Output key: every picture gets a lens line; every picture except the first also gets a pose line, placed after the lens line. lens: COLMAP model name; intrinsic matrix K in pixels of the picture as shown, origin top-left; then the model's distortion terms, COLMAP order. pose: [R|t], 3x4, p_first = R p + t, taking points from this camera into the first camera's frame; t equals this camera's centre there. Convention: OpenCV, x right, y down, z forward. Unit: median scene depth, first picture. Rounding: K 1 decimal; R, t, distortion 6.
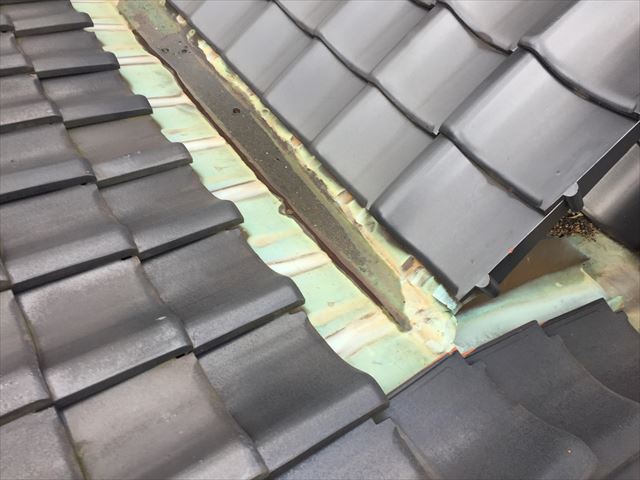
lens RADIAL K [[535.9, 0, 320.0], [0, 535.9, 240.0], [0, 0, 1]] dist [0.052218, -0.105261]
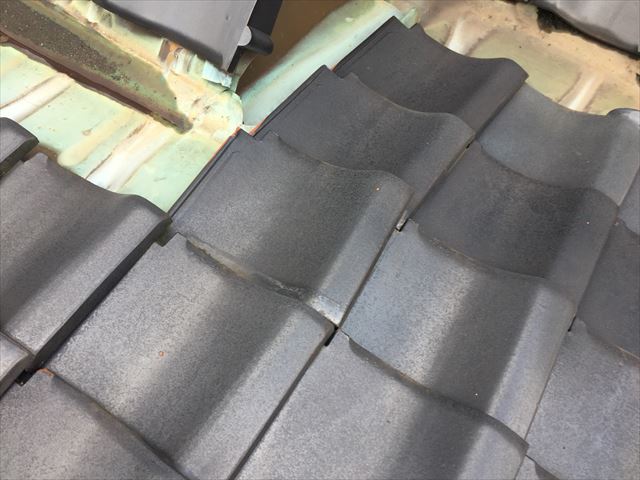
lens RADIAL K [[535.9, 0, 320.0], [0, 535.9, 240.0], [0, 0, 1]] dist [0.052218, -0.105261]
pose [[0.909707, -0.387218, 0.149985, 0.154075], [0.317800, 0.881698, 0.348730, 0.091884], [-0.267276, -0.269576, 0.925144, 0.130009]]
